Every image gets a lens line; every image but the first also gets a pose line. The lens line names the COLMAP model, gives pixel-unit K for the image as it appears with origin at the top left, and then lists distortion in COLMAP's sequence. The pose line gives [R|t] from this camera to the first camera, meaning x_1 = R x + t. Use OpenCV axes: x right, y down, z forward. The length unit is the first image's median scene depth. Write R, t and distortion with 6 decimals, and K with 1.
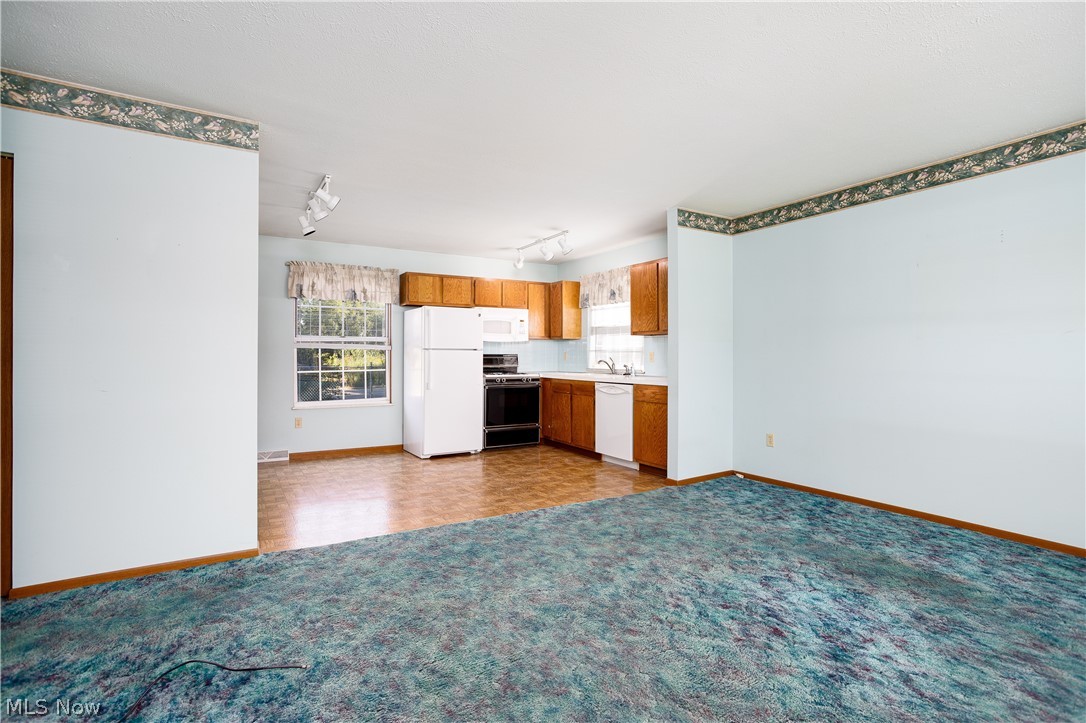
lens RADIAL K [[526.7, 0, 549.2], [0, 526.7, 353.2], [0, 0, 1]] dist [-0.034051, 0.020233]
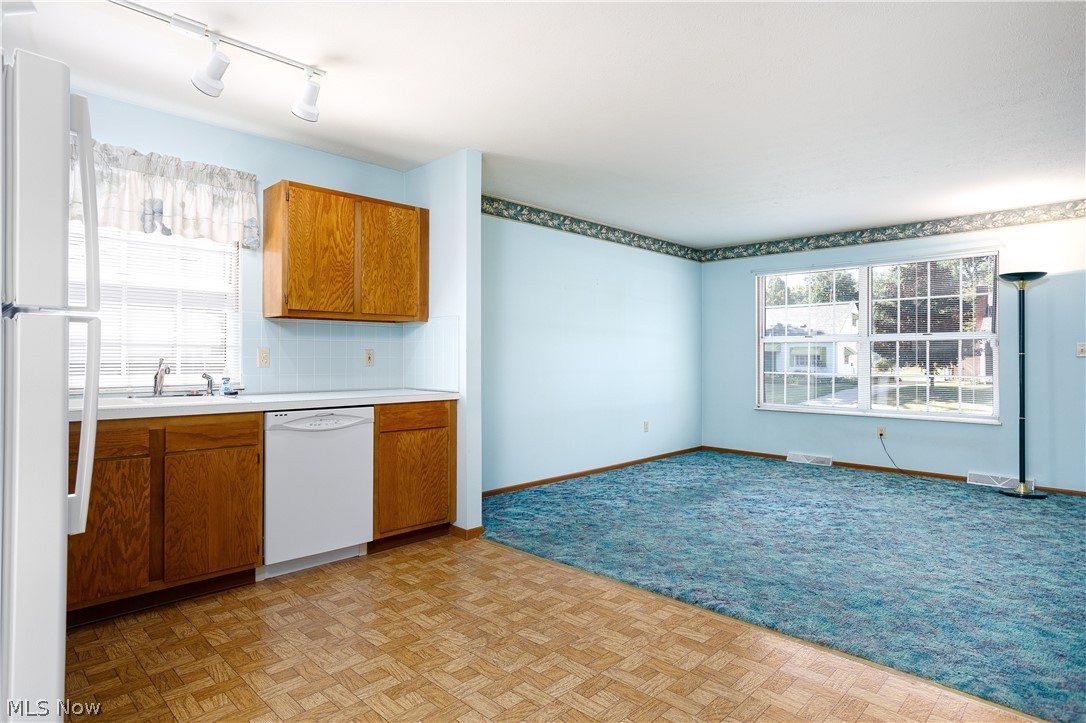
lens RADIAL K [[593.1, 0, 546.3], [0, 593.1, 352.8], [0, 0, 1]] dist [-0.015556, -0.000513]
pose [[-0.246207, 0.008336, 0.969181, -0.481343], [-0.009290, 0.999897, -0.010960, 0.006939], [-0.969173, -0.011702, -0.246105, 0.919120]]
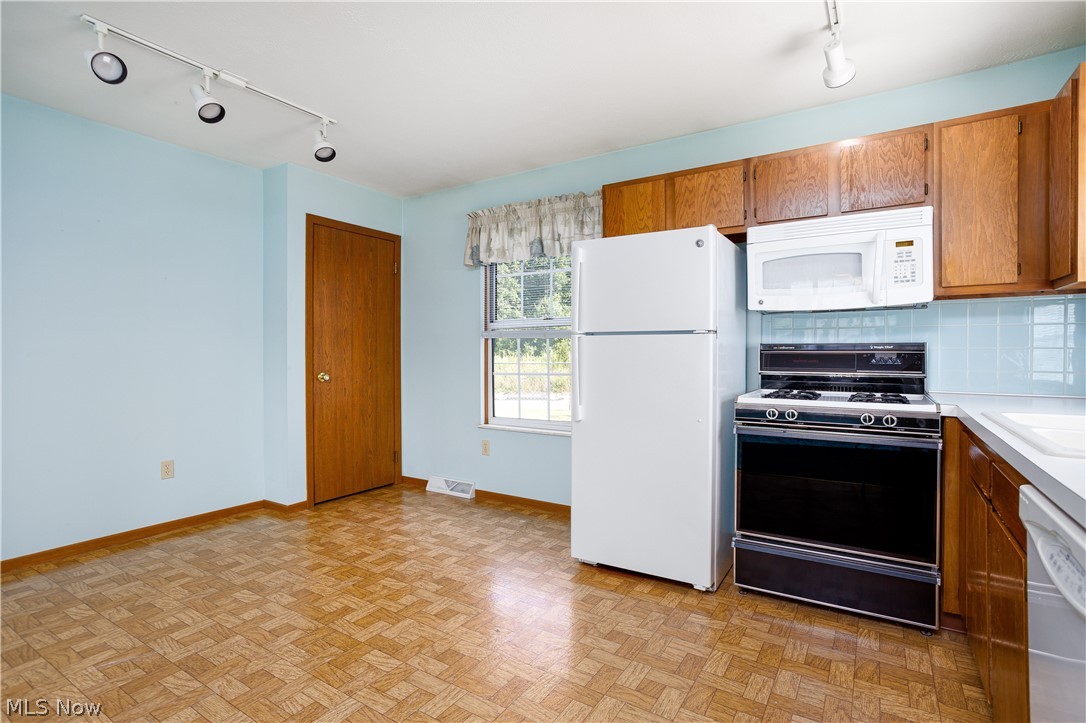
lens RADIAL K [[526.7, 0, 543.3], [0, 526.7, 355.1], [0, 0, 1]] dist [-0.034051, 0.020233]
pose [[0.443516, 0.002844, -0.896262, 0.179240], [0.009085, 0.999929, 0.007668, 0.007323], [0.896221, -0.011544, 0.443458, 0.789833]]
